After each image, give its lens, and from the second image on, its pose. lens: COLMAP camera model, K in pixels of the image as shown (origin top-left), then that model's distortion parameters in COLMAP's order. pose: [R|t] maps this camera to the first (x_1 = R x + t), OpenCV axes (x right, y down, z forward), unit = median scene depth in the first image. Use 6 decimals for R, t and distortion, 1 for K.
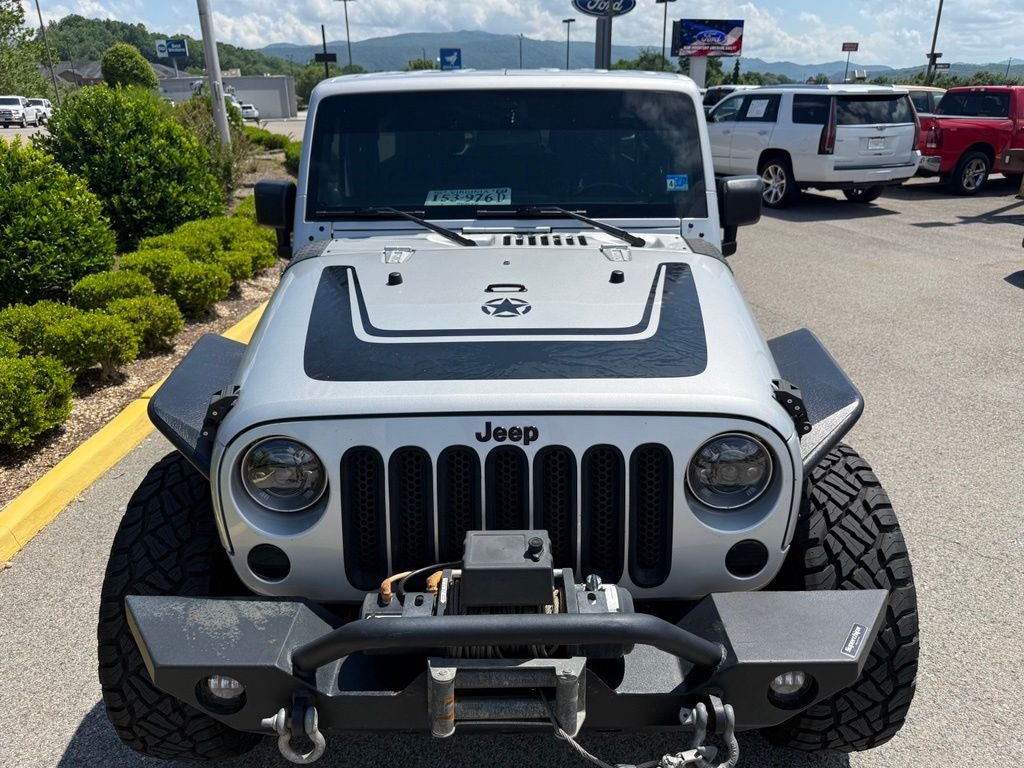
lens RADIAL K [[763.8, 0, 509.2], [0, 763.8, 390.2], [0, 0, 1]] dist [0.016728, -0.013222]
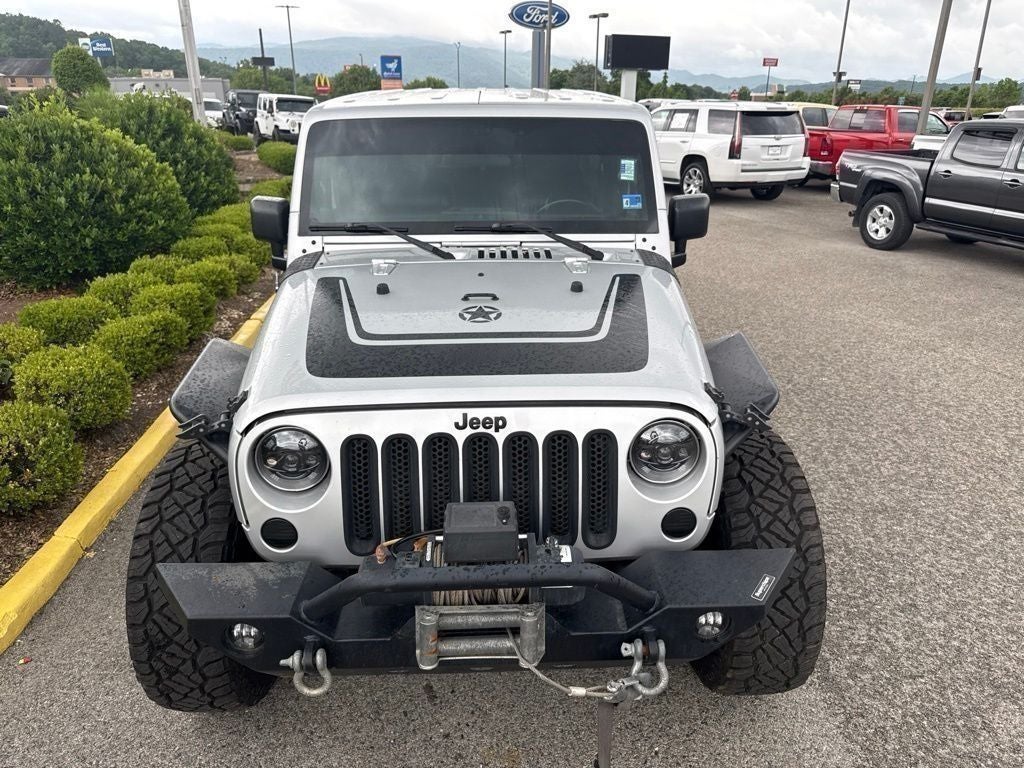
lens RADIAL K [[763.8, 0, 515.7], [0, 763.8, 391.6], [0, 0, 1]] dist [0.016728, -0.013222]
pose [[0.999317, -0.006719, 0.036325, 0.007432], [0.006562, 0.999969, 0.004448, 0.002471], [-0.036354, -0.004207, 0.999330, -0.159721]]
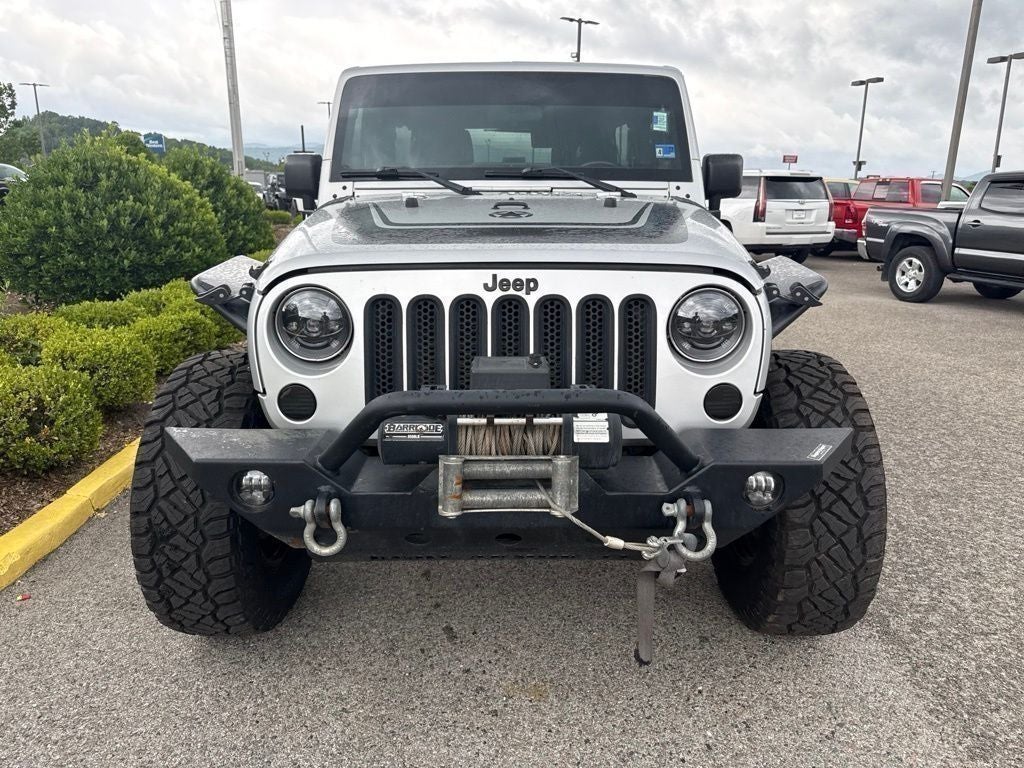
lens RADIAL K [[763.8, 0, 513.3], [0, 763.8, 388.6], [0, 0, 1]] dist [0.016728, -0.013222]
pose [[0.999958, 0.009015, 0.001380, 0.000329], [-0.008788, 0.992935, -0.118334, 0.275067], [-0.002437, 0.118317, 0.992973, -0.090313]]
